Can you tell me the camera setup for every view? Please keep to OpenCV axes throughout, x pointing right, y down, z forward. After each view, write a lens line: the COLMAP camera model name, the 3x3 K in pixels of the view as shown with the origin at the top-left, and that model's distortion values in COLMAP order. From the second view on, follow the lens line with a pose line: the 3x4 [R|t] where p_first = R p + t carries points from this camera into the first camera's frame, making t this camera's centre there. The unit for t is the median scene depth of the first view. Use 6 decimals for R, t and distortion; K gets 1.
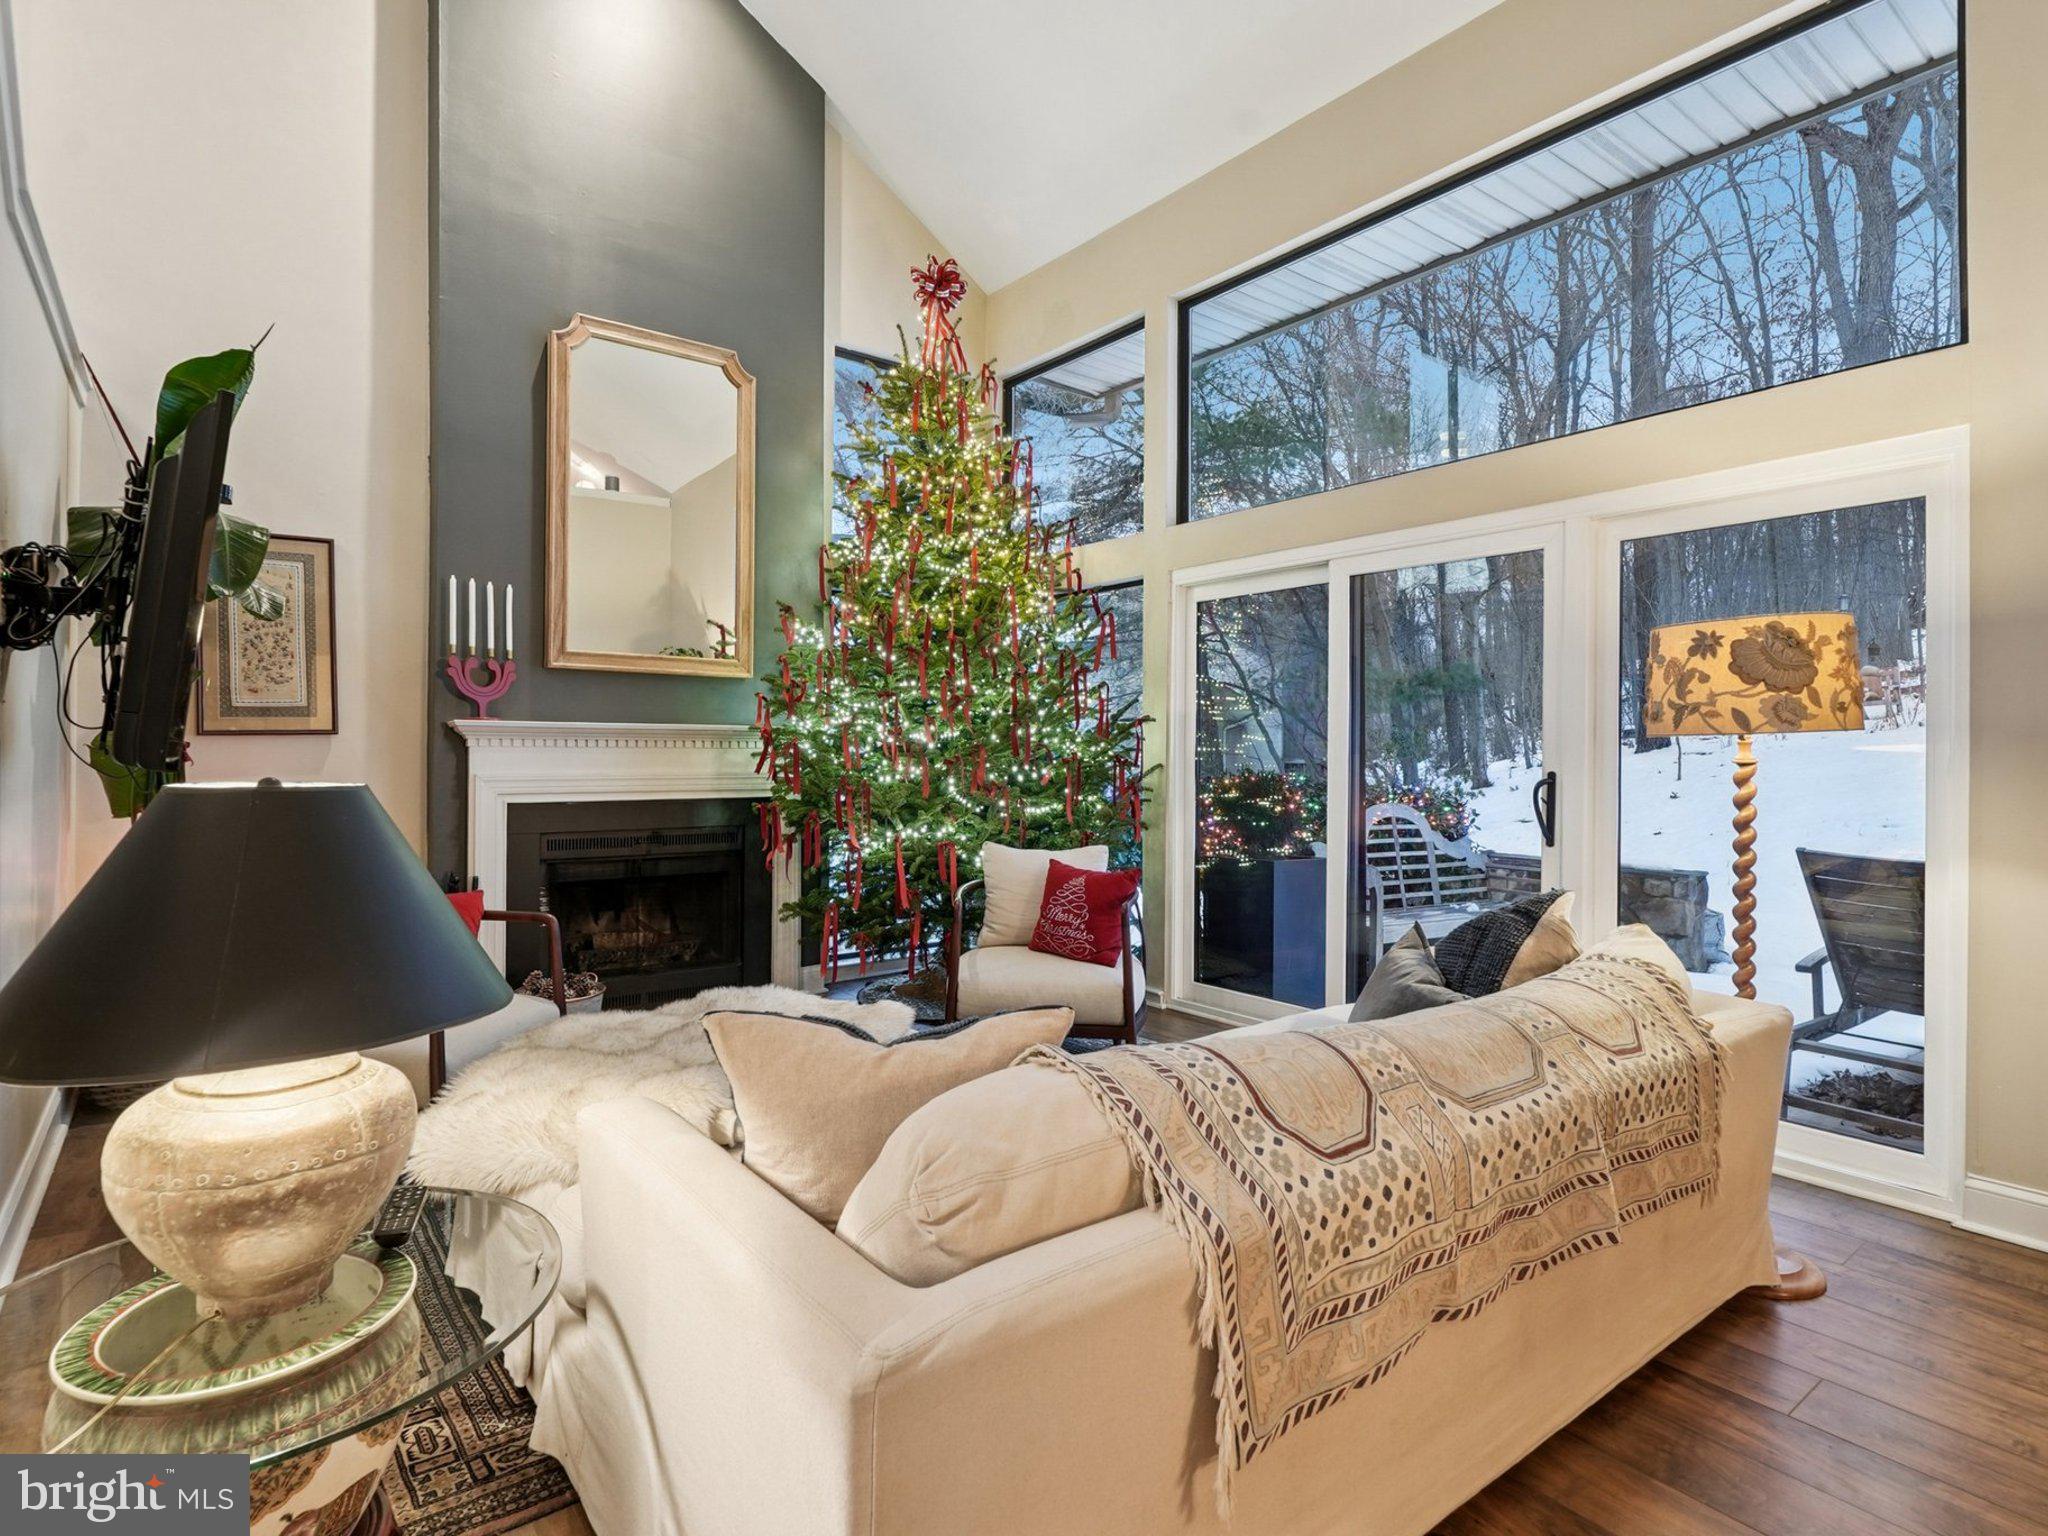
lens RADIAL K [[1048.1, 0, 1002.2], [0, 1048.1, 730.1], [0, 0, 1]] dist [-0.001483, 0.002587]
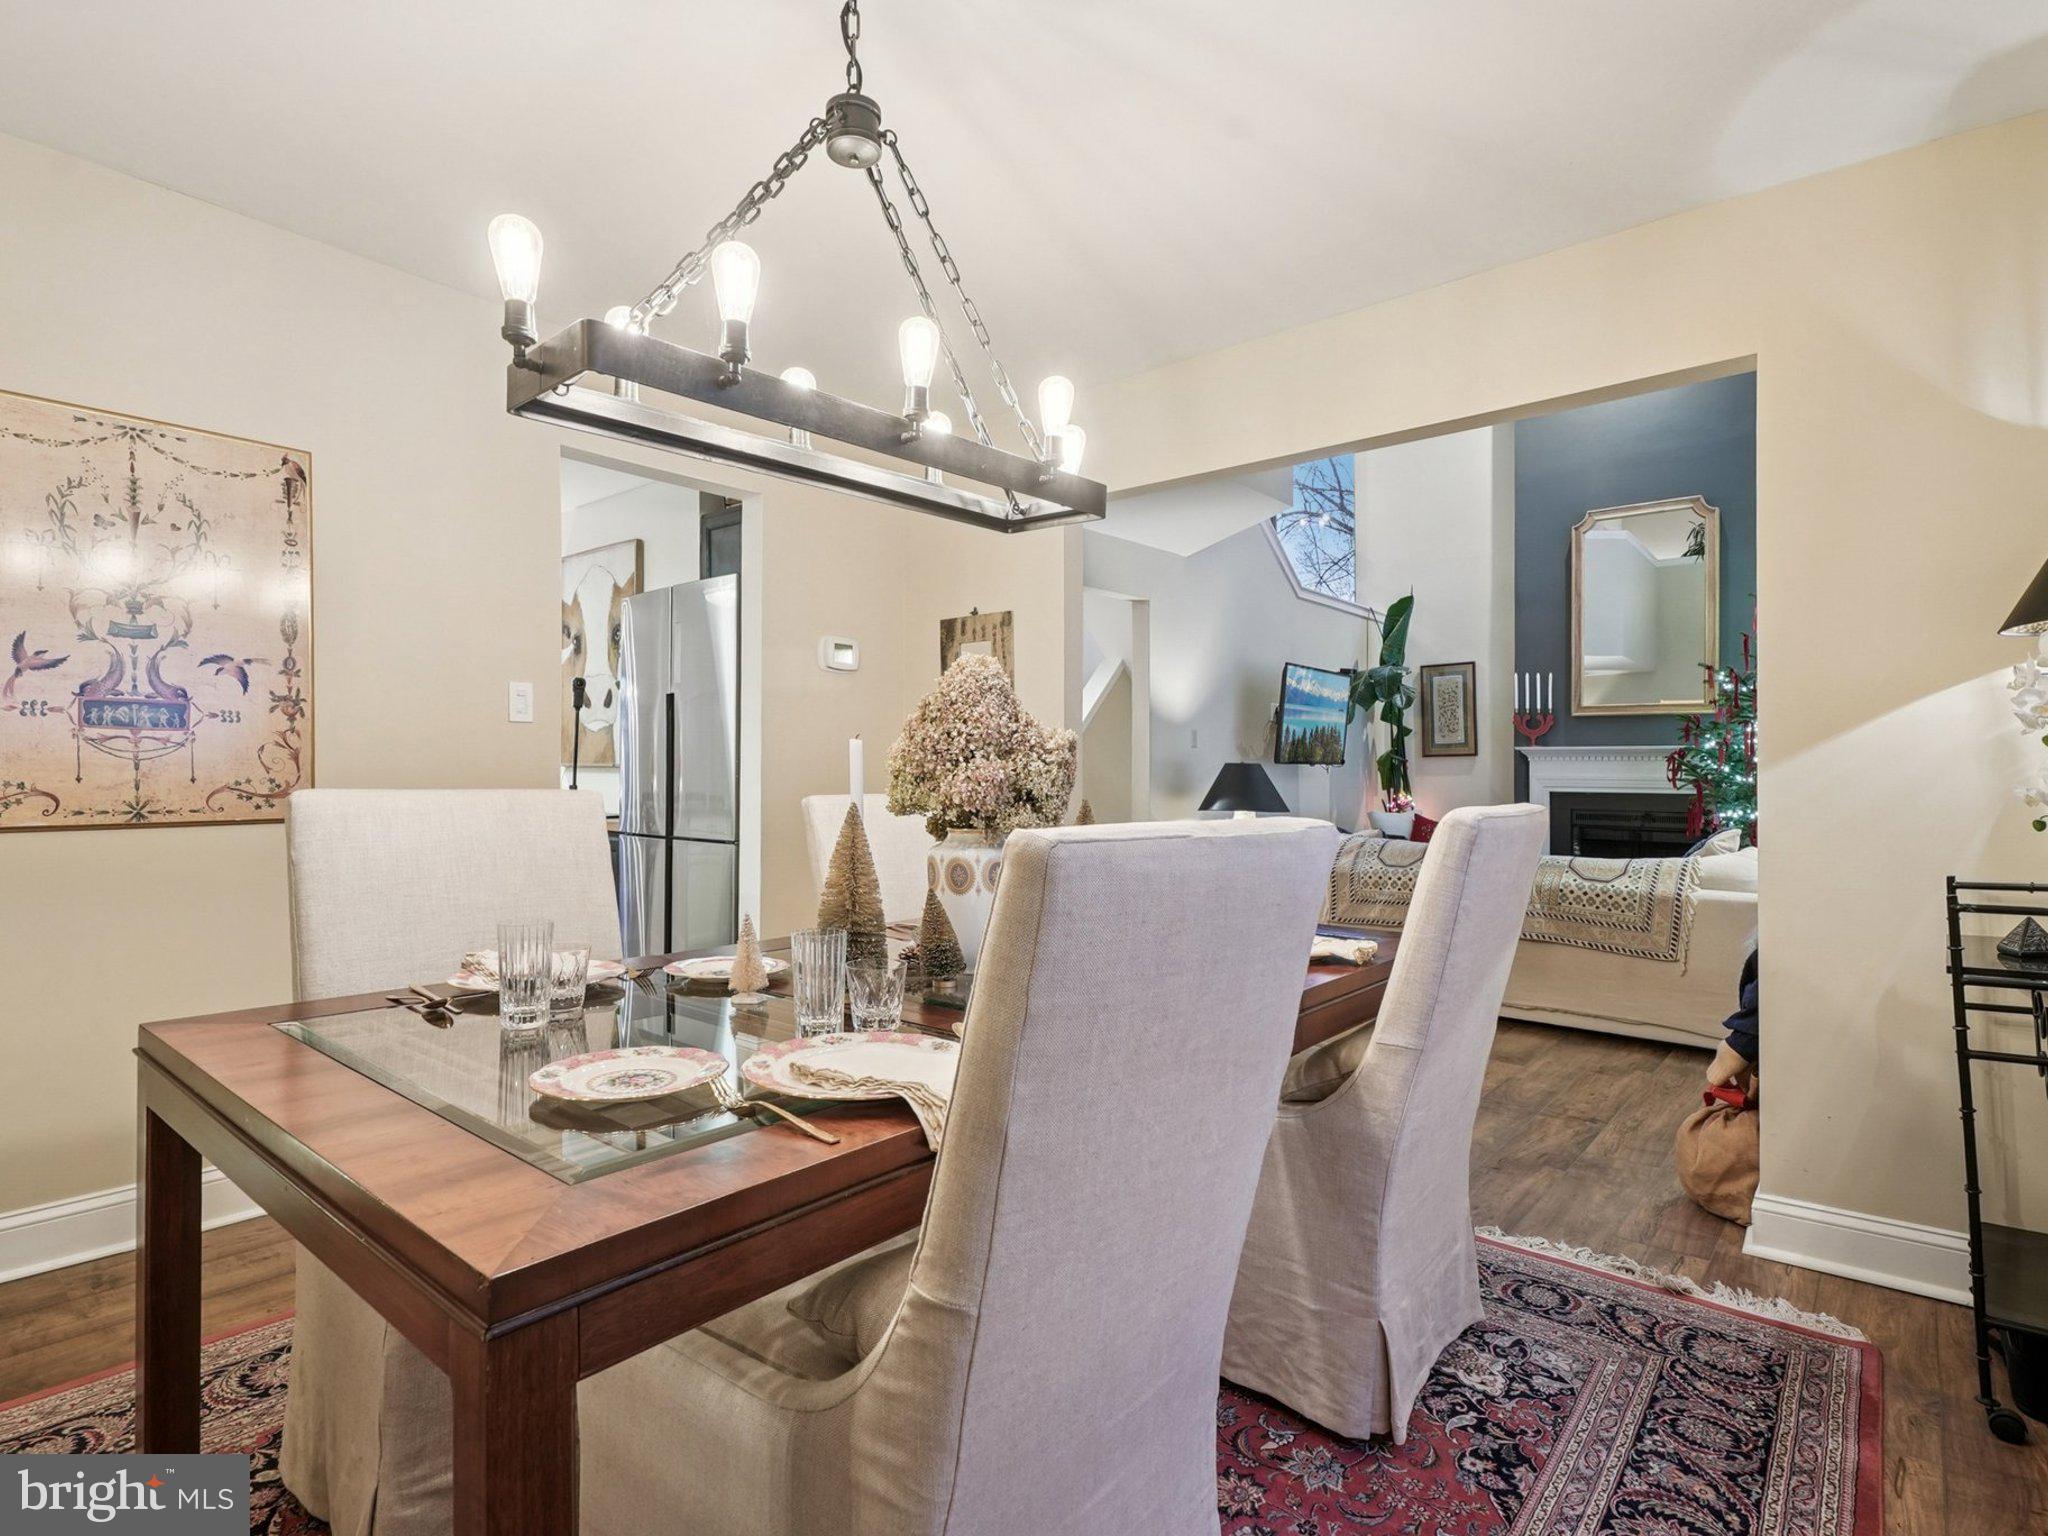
lens RADIAL K [[1048.1, 0, 997.7], [0, 1048.1, 768.3], [0, 0, 1]] dist [-0.001483, 0.002587]
pose [[0.201741, -0.007067, -0.979413, 1.137795], [0.011781, 0.999919, -0.004789, 0.026049], [0.979368, -0.010572, 0.201808, -0.325555]]
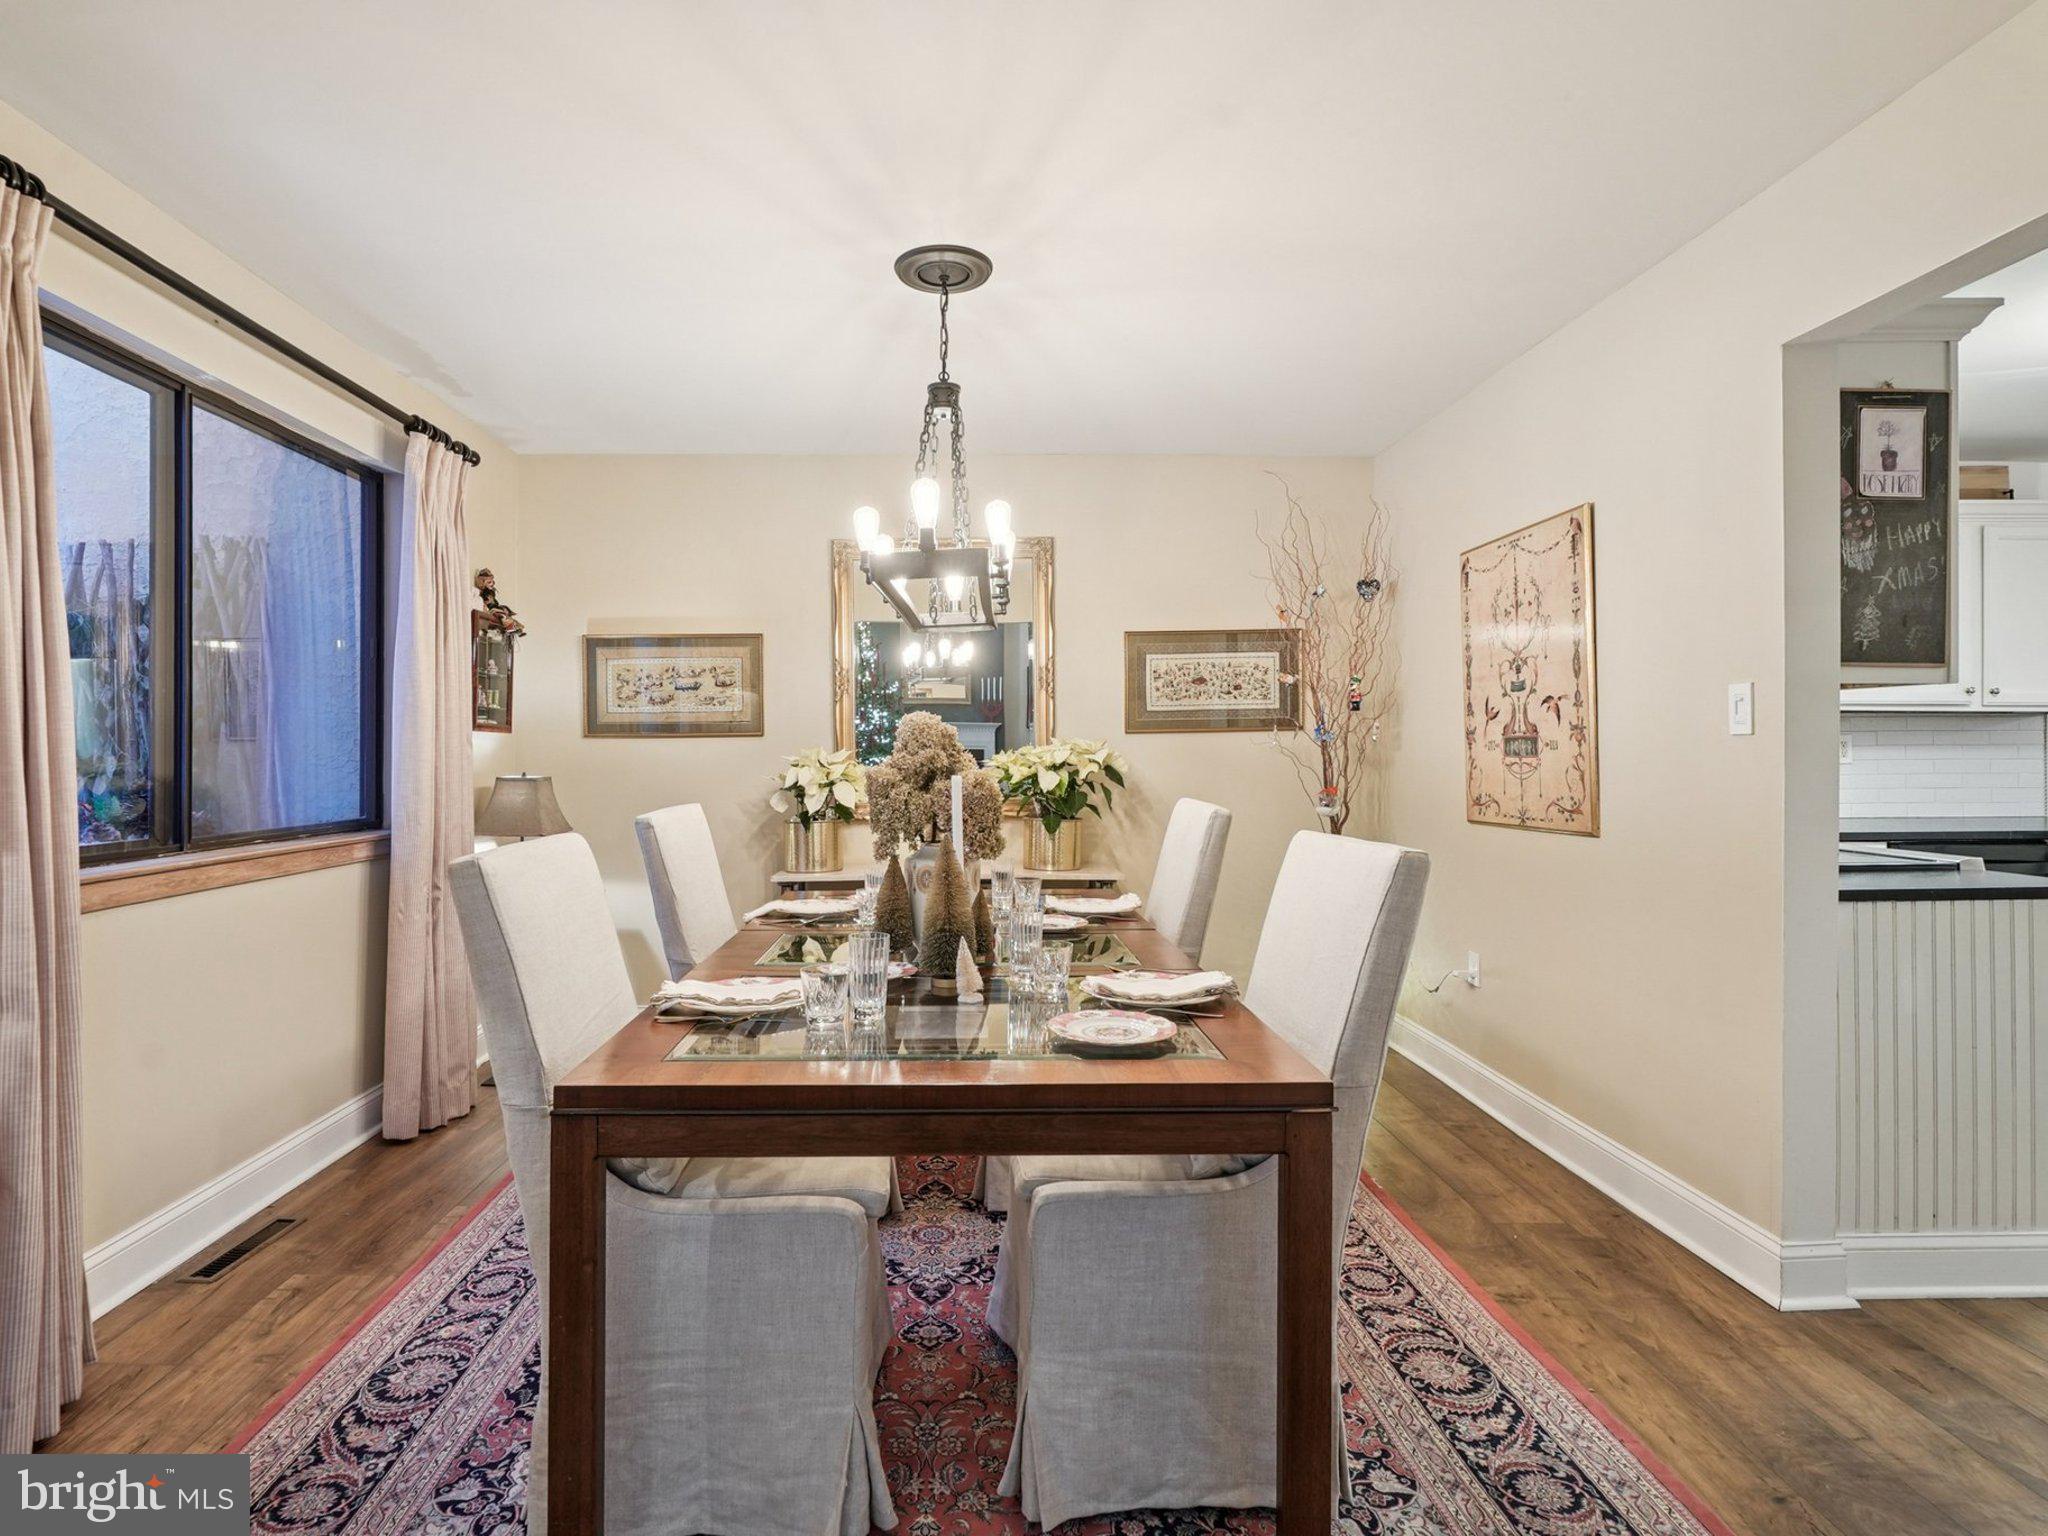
lens RADIAL K [[1048.1, 0, 977.3], [0, 1048.1, 756.0], [0, 0, 1]] dist [-0.001483, 0.002587]
pose [[-0.812350, -0.002252, 0.583166, 0.349344], [-0.010601, 0.999884, -0.010906, 0.008221], [-0.583074, -0.015041, -0.812280, 0.208631]]
